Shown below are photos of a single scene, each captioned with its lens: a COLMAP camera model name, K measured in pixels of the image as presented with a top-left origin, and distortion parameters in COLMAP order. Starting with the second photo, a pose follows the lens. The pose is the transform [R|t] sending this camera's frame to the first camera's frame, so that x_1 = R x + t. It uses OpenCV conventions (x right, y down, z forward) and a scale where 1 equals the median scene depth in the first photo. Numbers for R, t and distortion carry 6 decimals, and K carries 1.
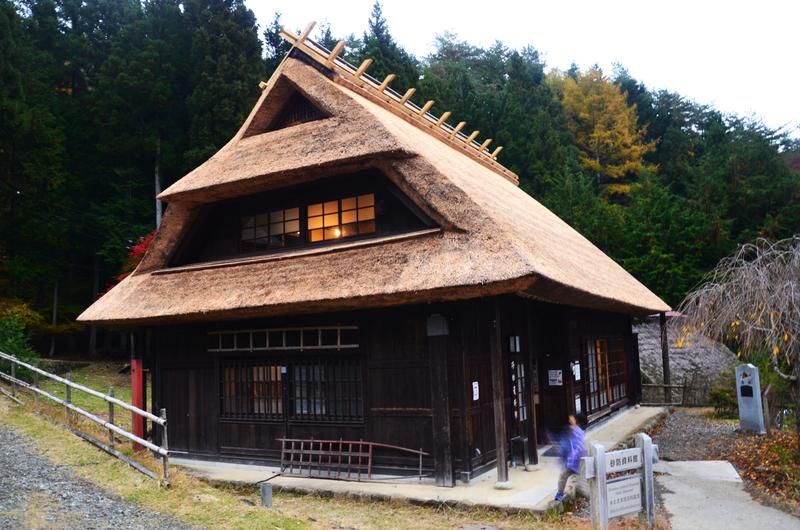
lens RADIAL K [[649.5, 0, 396.7], [0, 649.5, 268.4], [0, 0, 1]] dist [-0.124949, 0.107825]
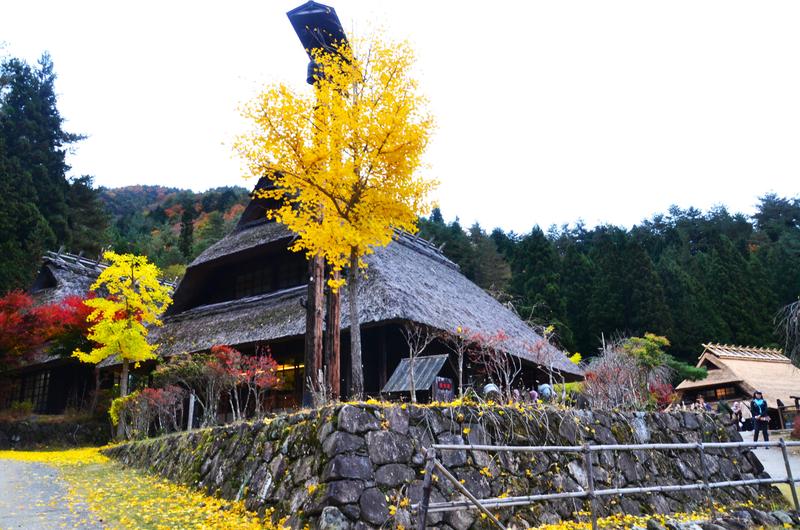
lens RADIAL K [[649.5, 0, 394.7], [0, 649.5, 267.0], [0, 0, 1]] dist [-0.124949, 0.107825]
pose [[0.865353, -0.139264, -0.481426, 0.122123], [0.060334, 0.982578, -0.175786, -0.259900], [0.497519, 0.123071, 0.858678, -3.276915]]
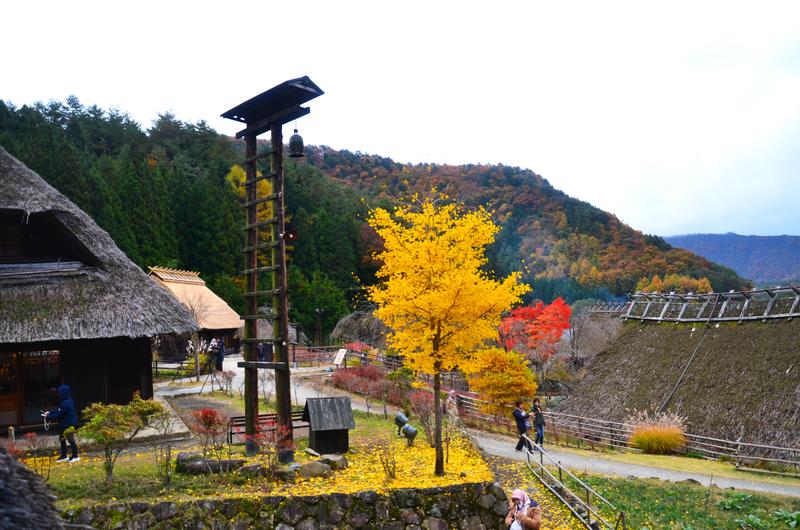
lens RADIAL K [[649.5, 0, 396.0], [0, 649.5, 267.8], [0, 0, 1]] dist [-0.124949, 0.107825]
pose [[0.896725, 0.019637, 0.442153, -0.574884], [-0.033908, 0.999127, 0.024395, -0.510220], [-0.441288, -0.036868, 0.896608, -3.501788]]
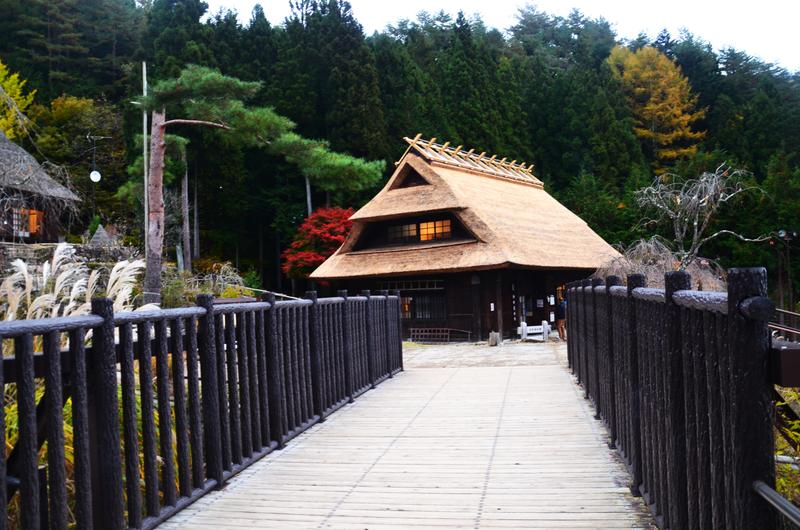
lens RADIAL K [[649.5, 0, 399.6], [0, 649.5, 268.3], [0, 0, 1]] dist [-0.124949, 0.107825]
pose [[0.989716, -0.005988, -0.142924, 0.096585], [0.019493, 0.995449, 0.093282, -0.141227], [0.141715, -0.095108, 0.985328, -1.075569]]
